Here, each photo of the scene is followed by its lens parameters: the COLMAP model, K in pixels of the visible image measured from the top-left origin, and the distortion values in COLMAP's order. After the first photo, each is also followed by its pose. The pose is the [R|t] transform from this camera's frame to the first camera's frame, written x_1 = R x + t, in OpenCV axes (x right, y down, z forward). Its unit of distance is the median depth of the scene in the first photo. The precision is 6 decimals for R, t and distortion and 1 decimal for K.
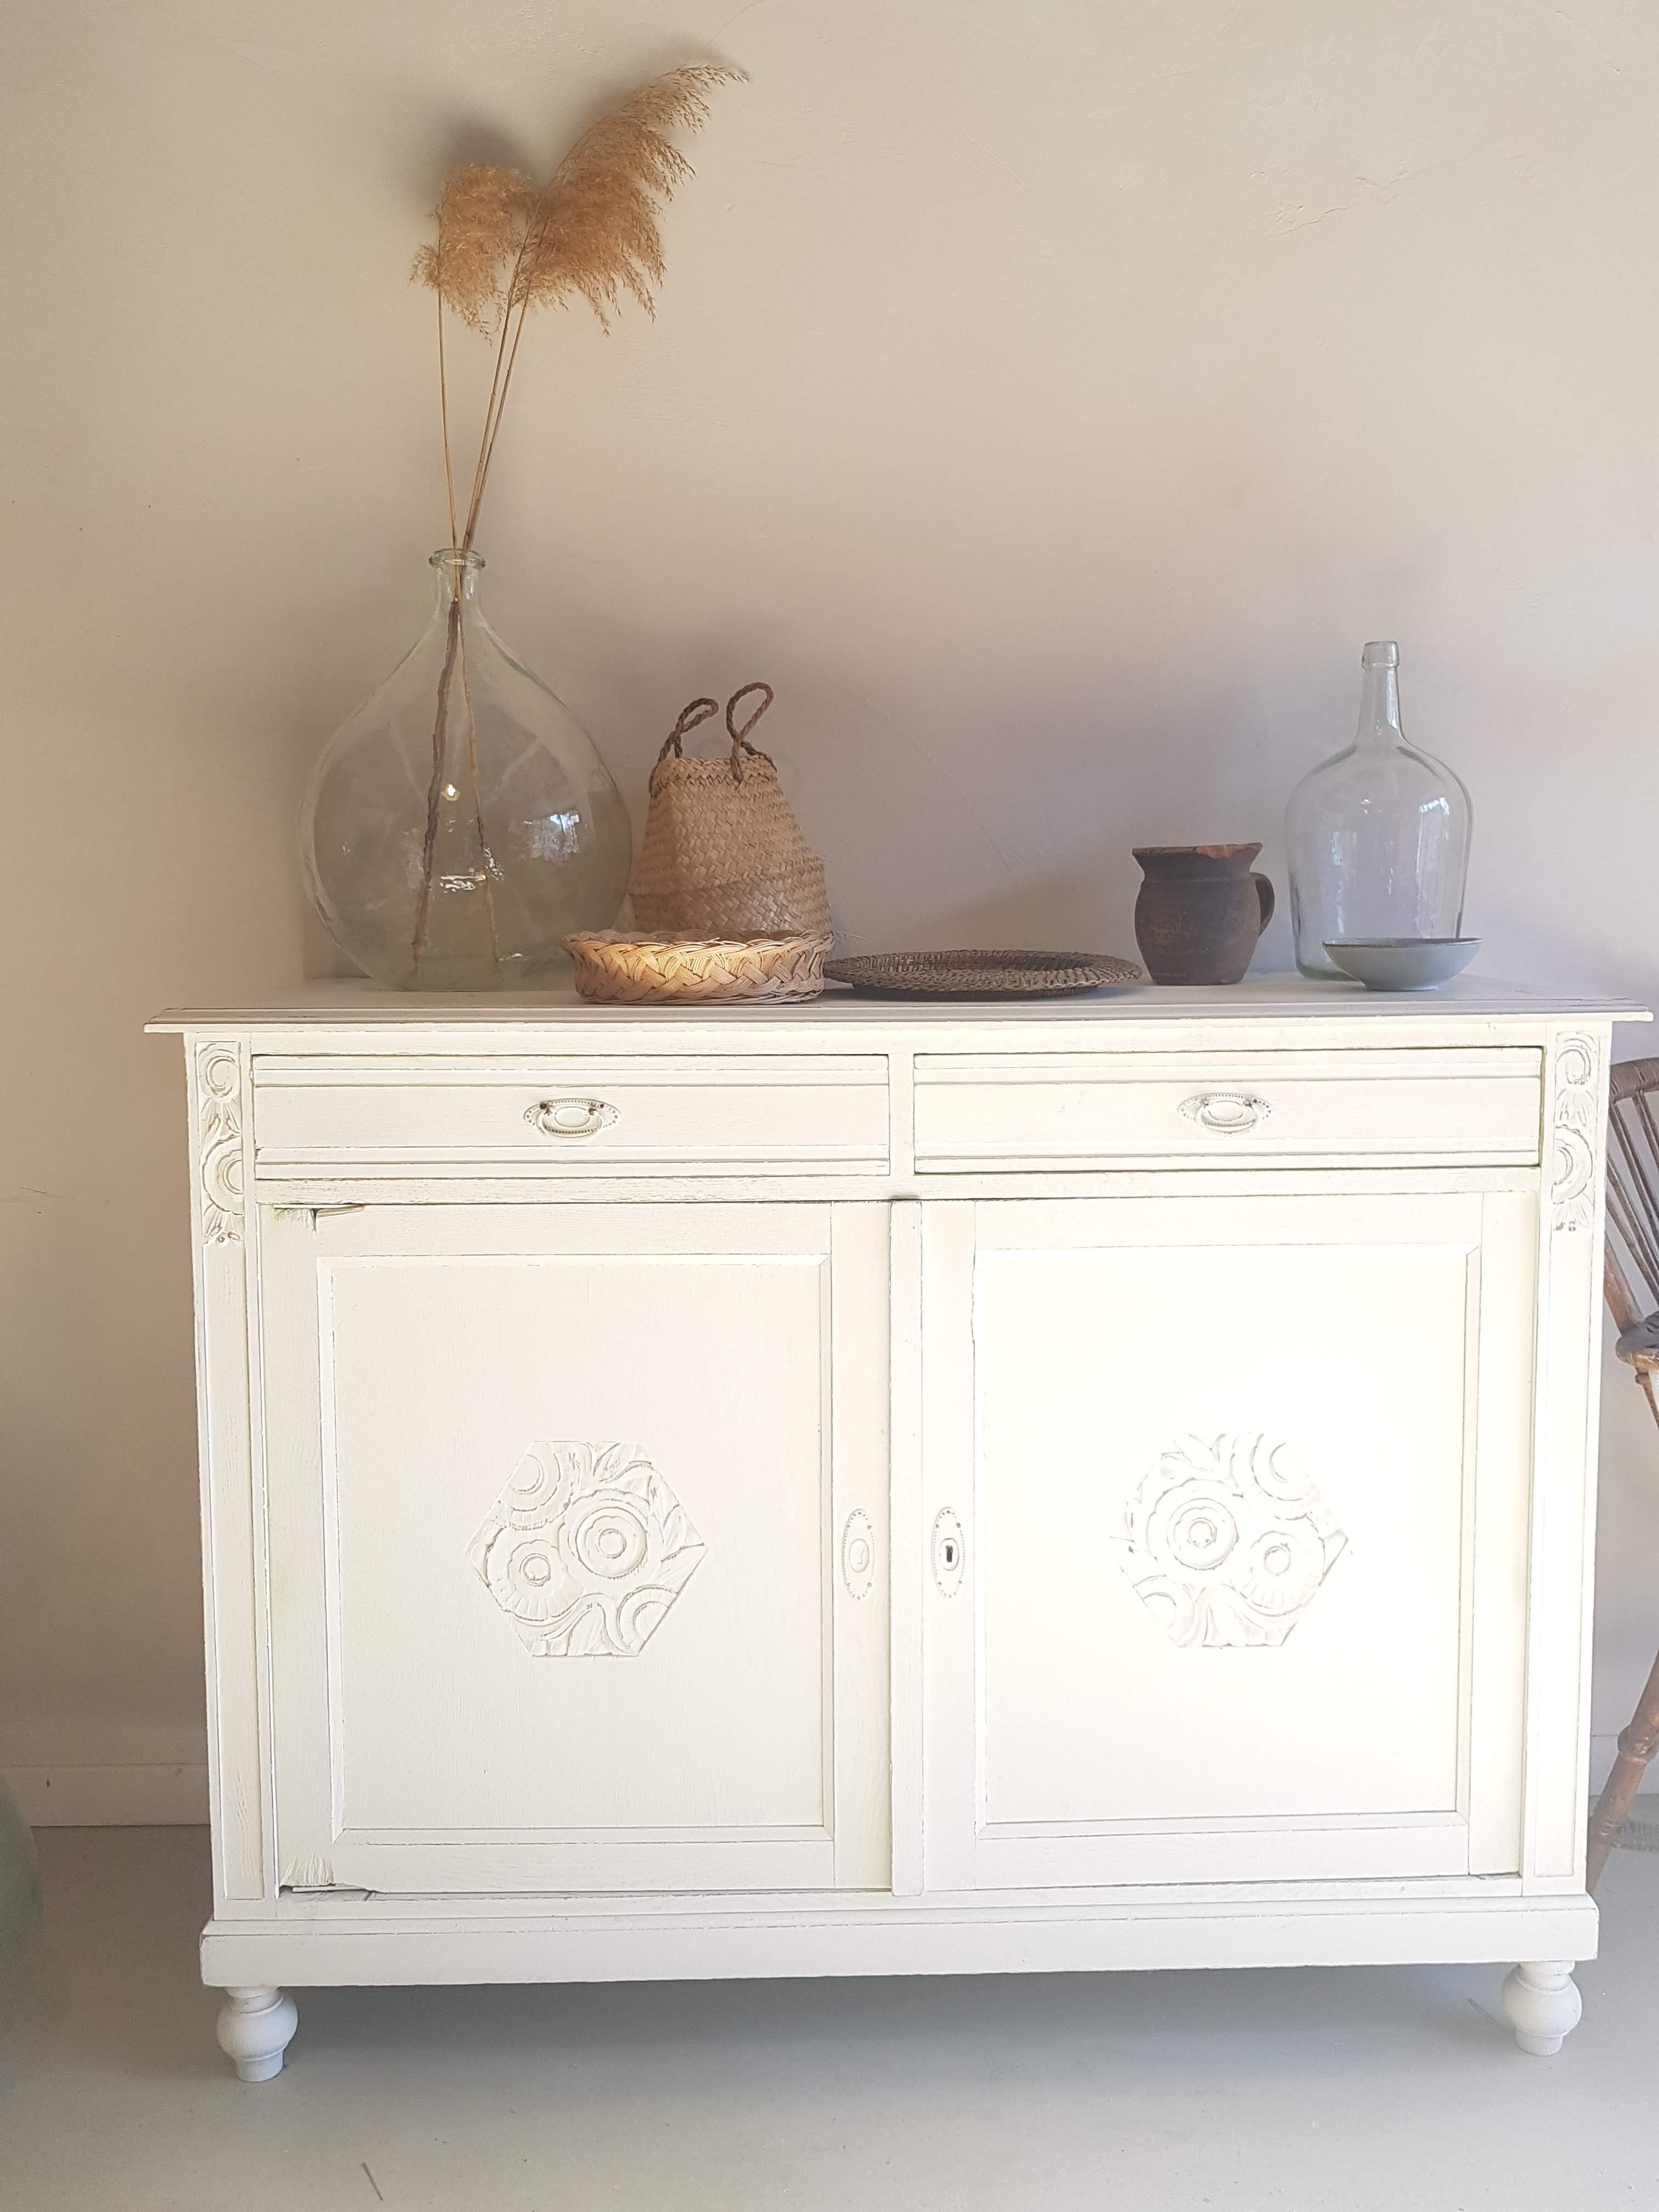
lens RADIAL K [[1956.5, 0, 863.2], [0, 1956.5, 1080.6], [0, 0, 1]] dist [0.115364, -0.224383]
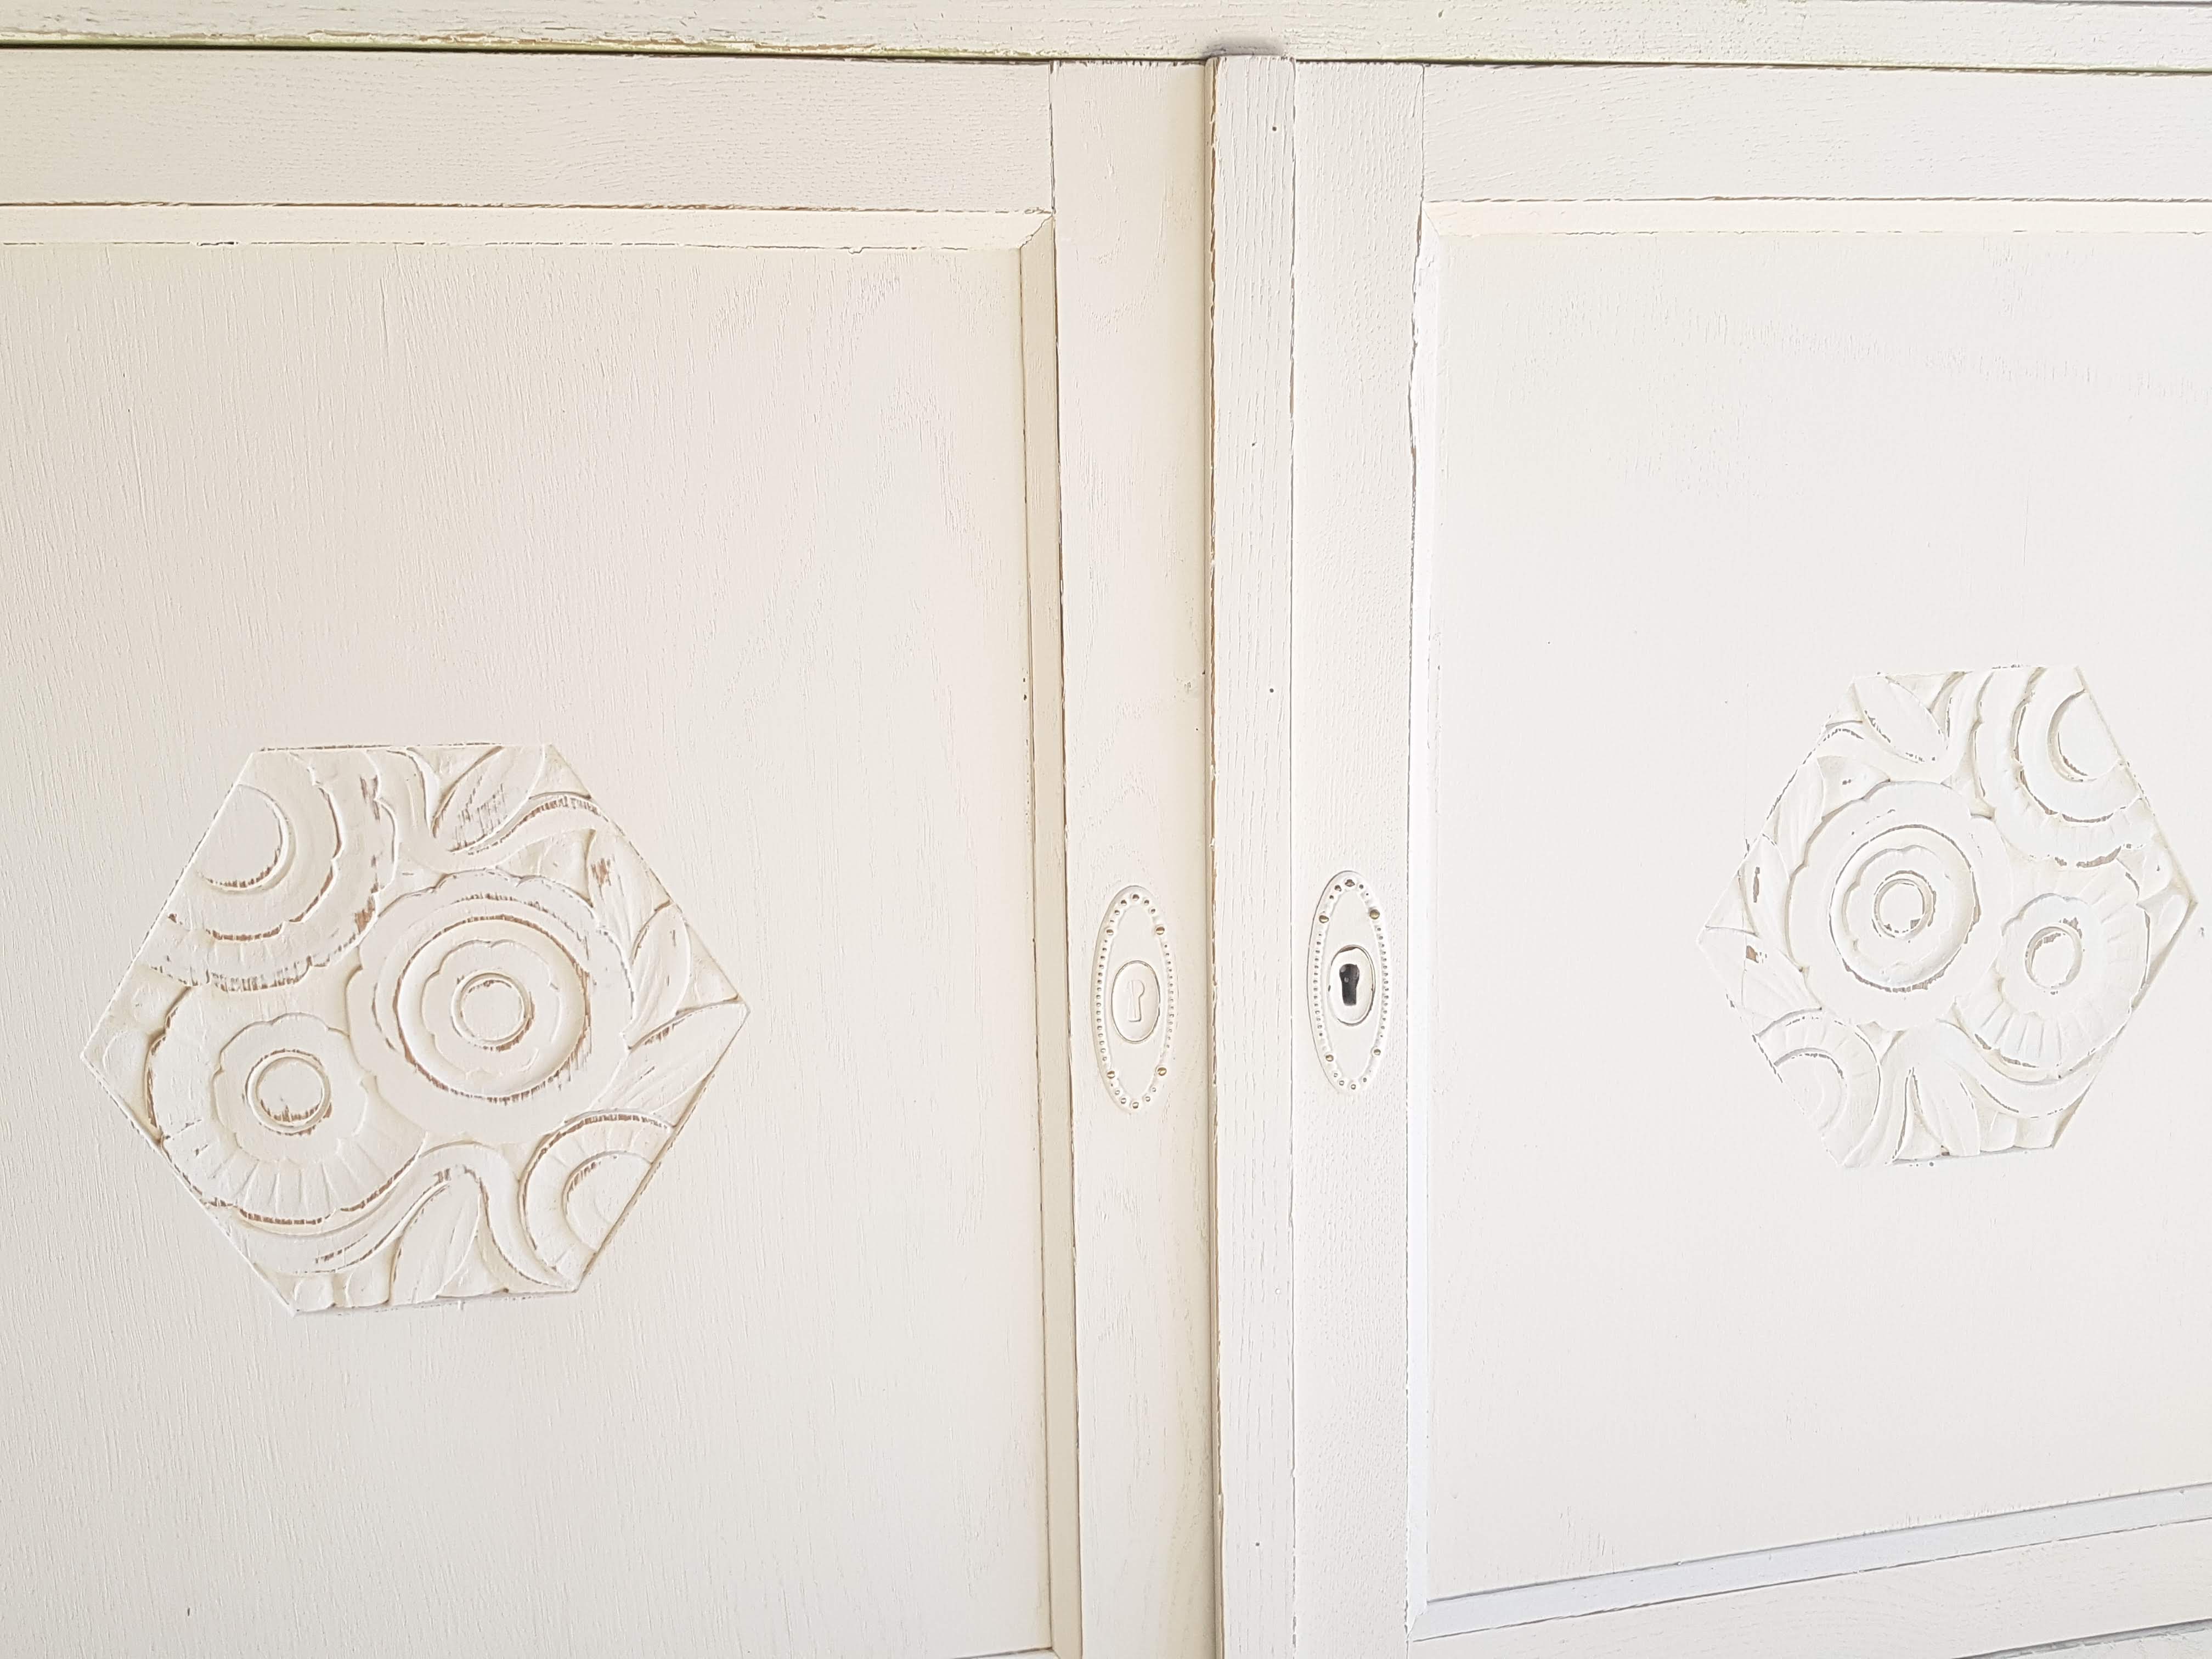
lens RADIAL K [[1956.5, 0, 1059.4], [0, 1956.5, 802.7], [0, 0, 1]] dist [0.115364, -0.224383]
pose [[0.986228, -0.043543, 0.159554, -0.078627], [0.033064, 0.997154, 0.067751, 0.172028], [-0.162050, -0.061543, 0.984862, 0.606420]]
